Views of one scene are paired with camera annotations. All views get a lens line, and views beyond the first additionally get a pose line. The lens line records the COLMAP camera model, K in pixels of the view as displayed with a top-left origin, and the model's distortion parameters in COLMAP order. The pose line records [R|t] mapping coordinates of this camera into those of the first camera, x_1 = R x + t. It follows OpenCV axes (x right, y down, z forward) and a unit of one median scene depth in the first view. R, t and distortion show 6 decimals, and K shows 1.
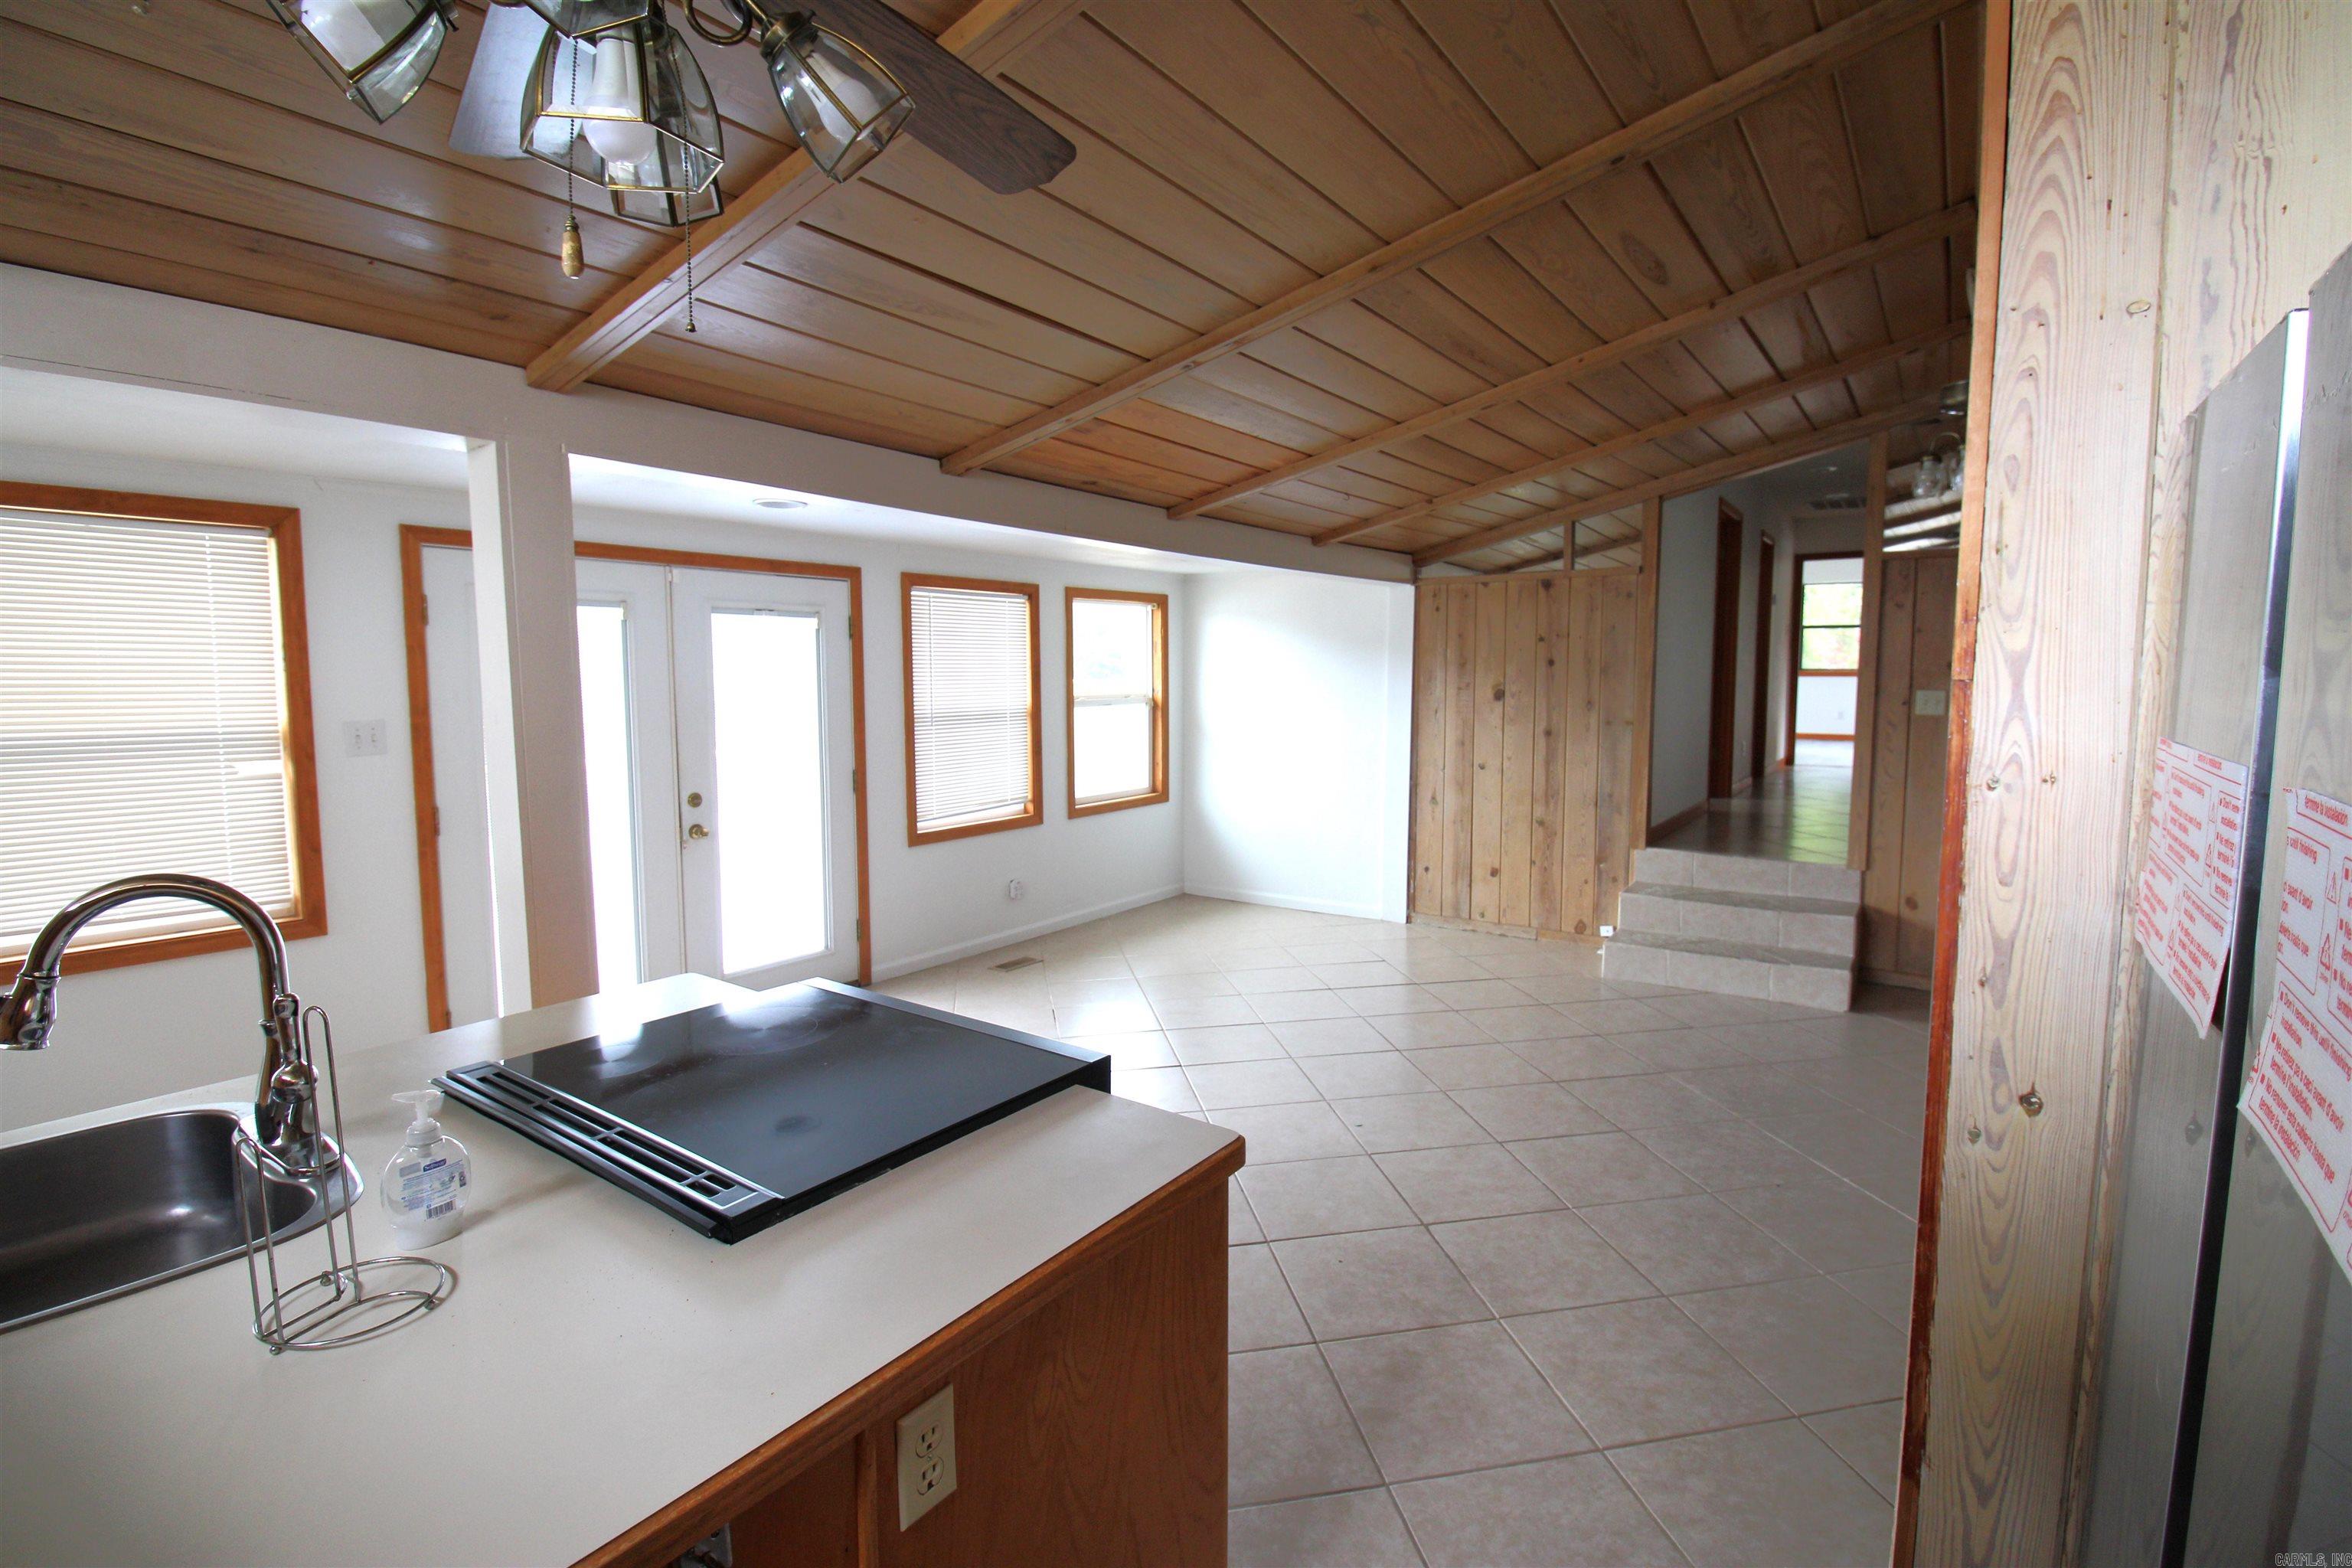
lens RADIAL K [[1079.9, 0, 1203.0], [0, 1079.9, 764.2], [0, 0, 1]] dist [0.000973, -0.014233]
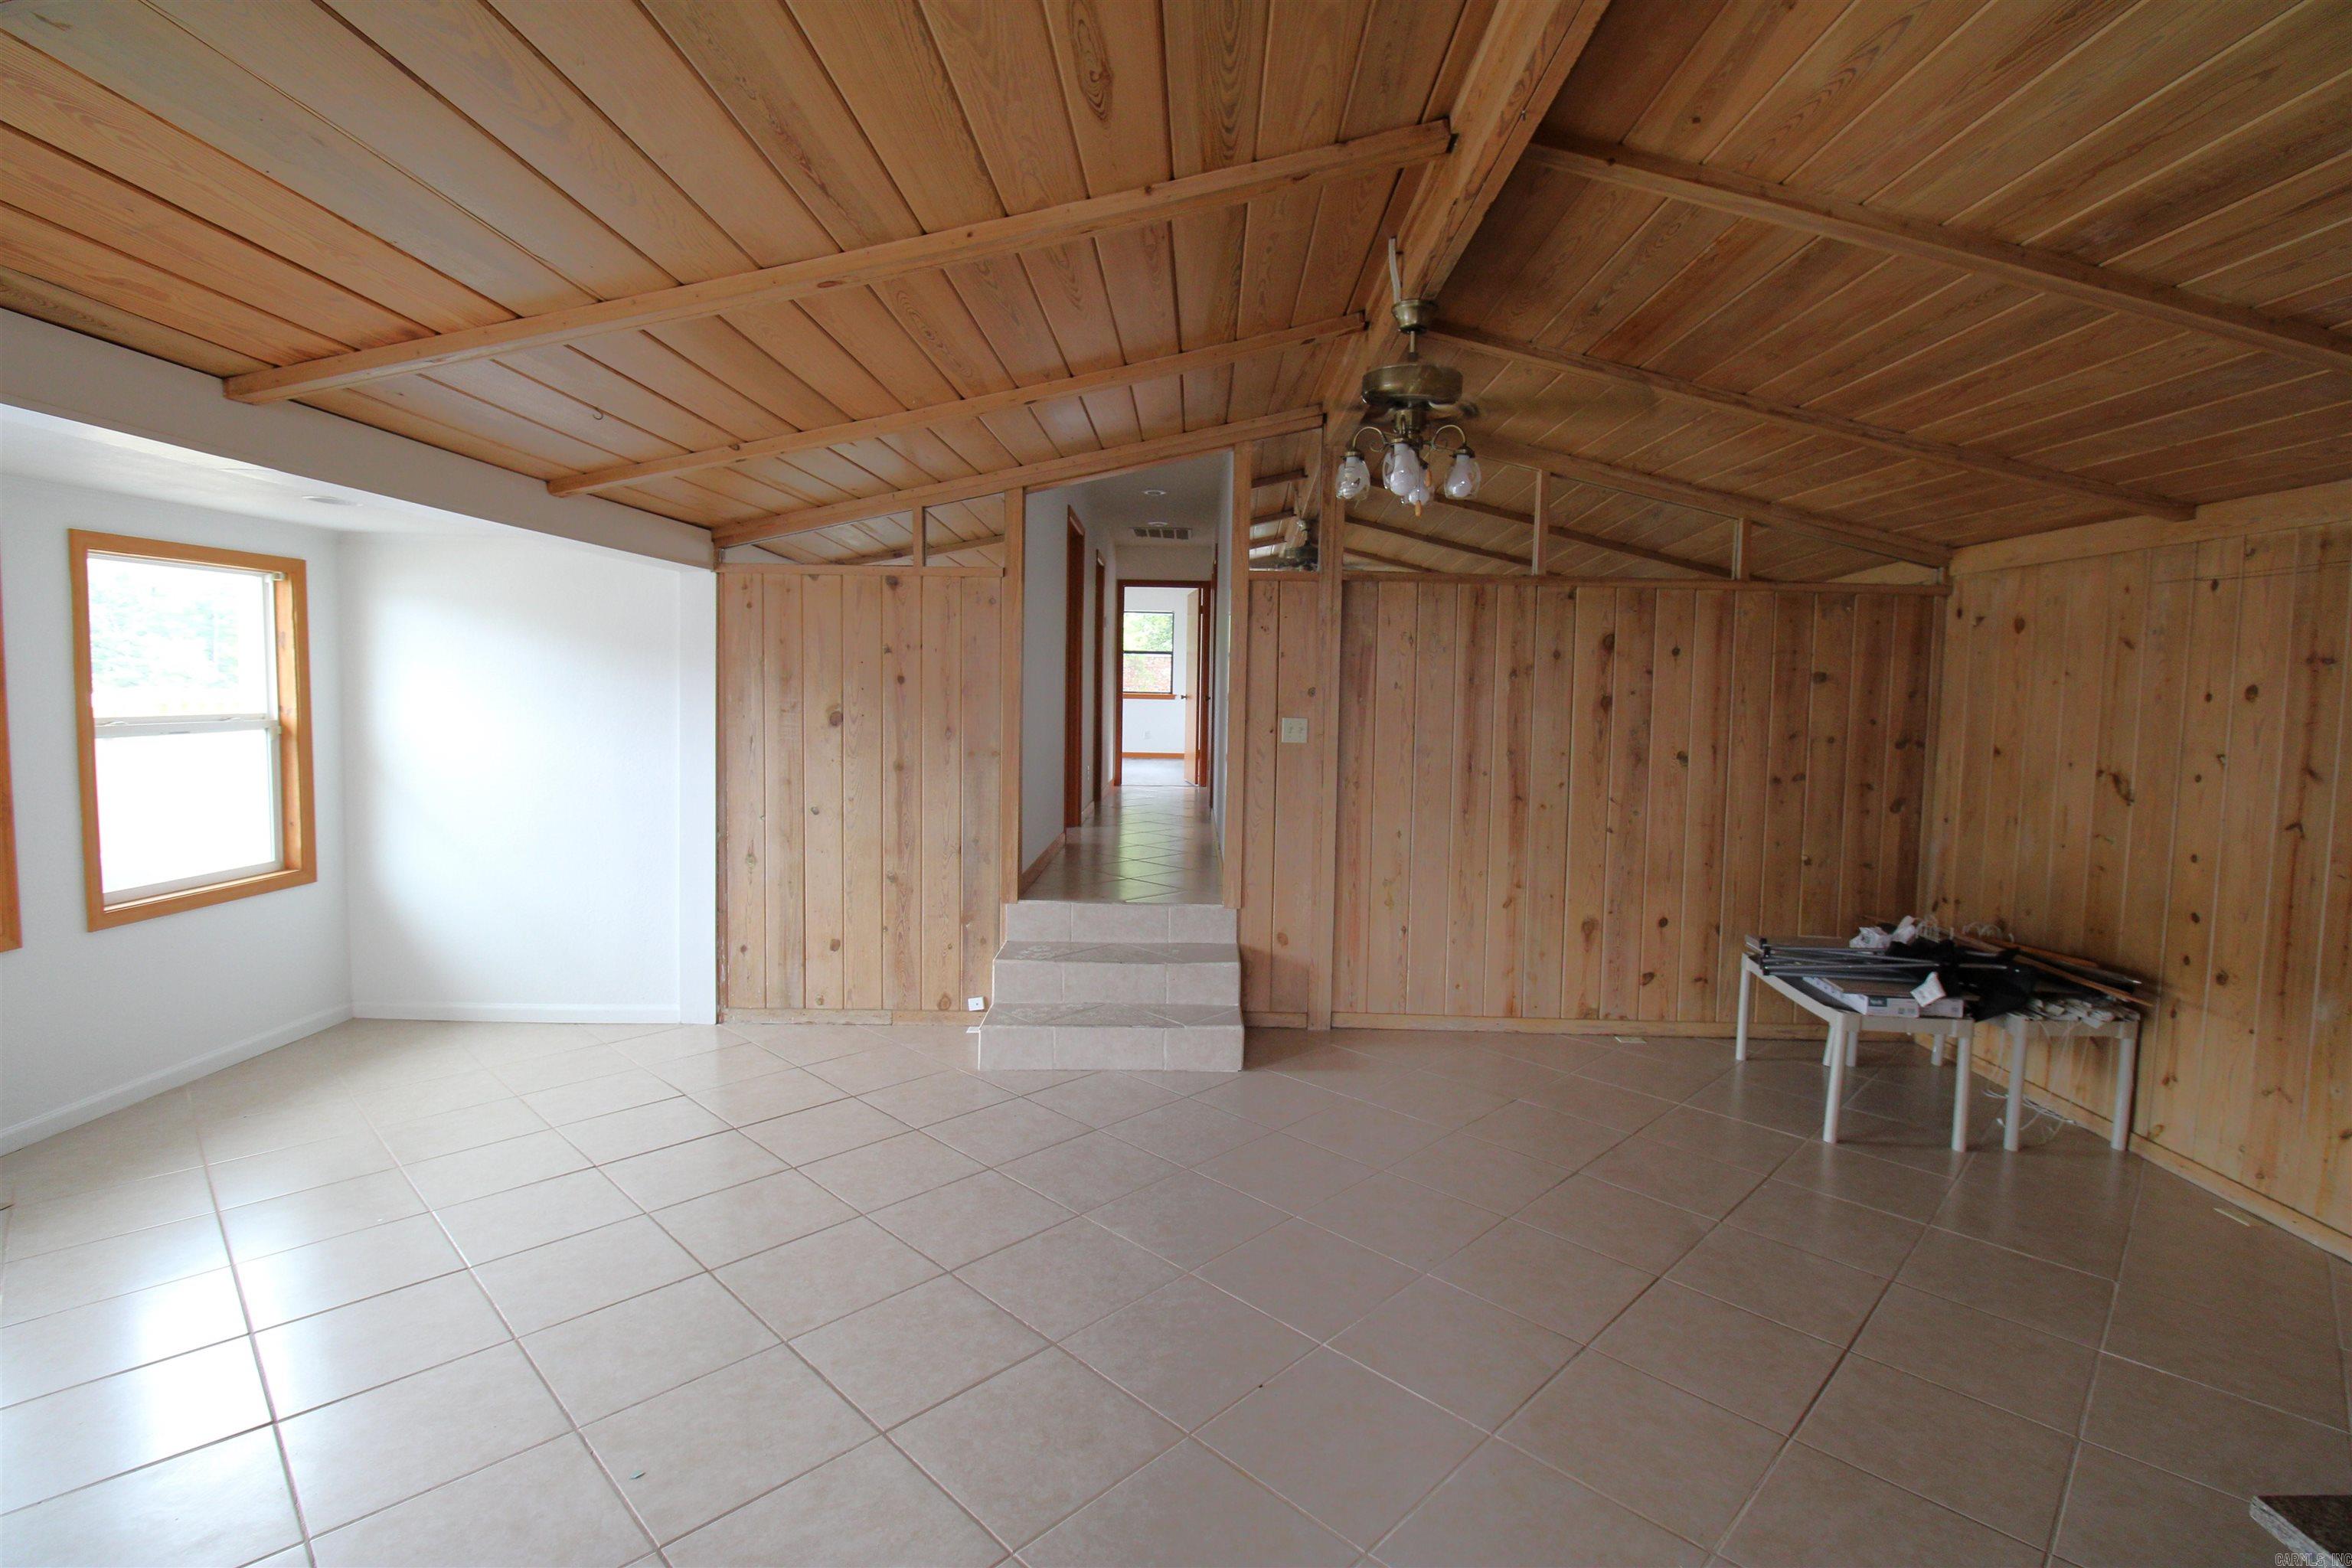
lens RADIAL K [[1079.9, 0, 1203.0], [0, 1079.9, 764.2], [0, 0, 1]] dist [0.000973, -0.014233]
pose [[0.817995, -0.020743, 0.574851, 0.041894], [0.029570, 0.999545, -0.006011, -0.019298], [-0.574464, 0.021915, 0.818236, 0.210362]]
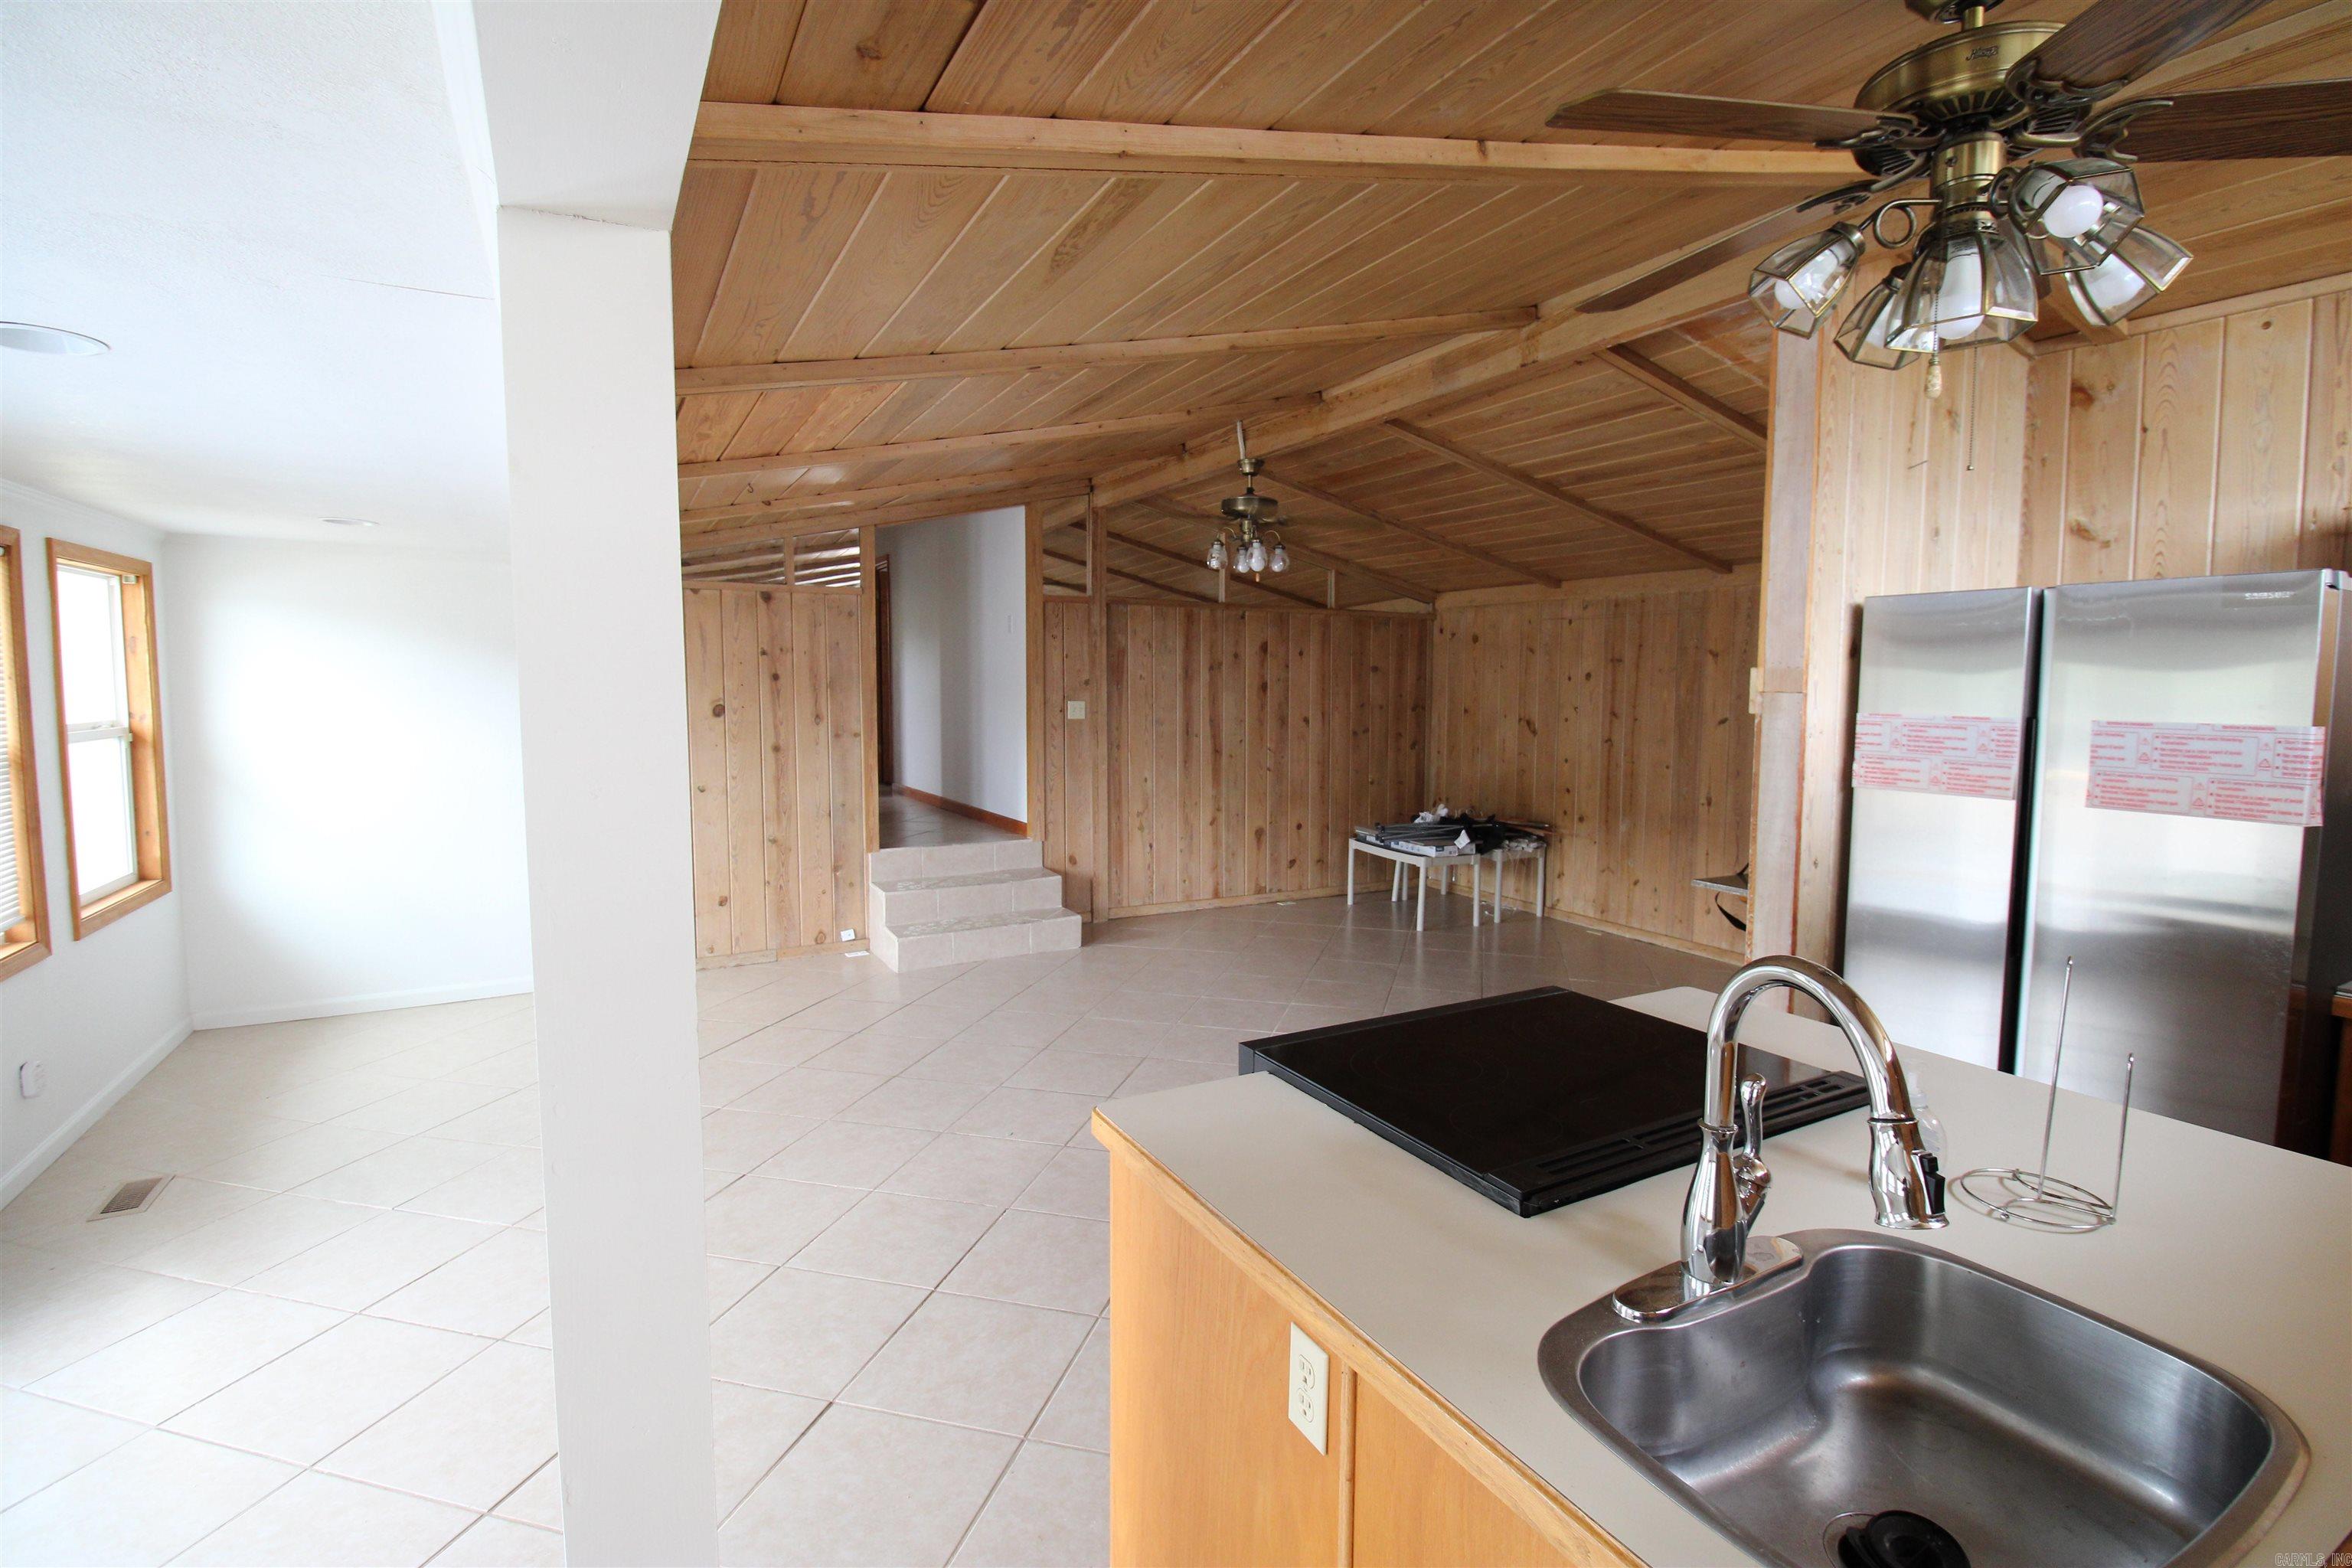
lens RADIAL K [[1091.3, 0, 1187.7], [0, 1091.3, 762.5], [0, 0, 1]] dist [-0.010580, -0.000566]
pose [[0.434466, -0.060267, 0.898670, -0.408925], [0.073447, 0.996807, 0.031341, -0.019957], [-0.897689, 0.052388, 0.437505, 0.230923]]
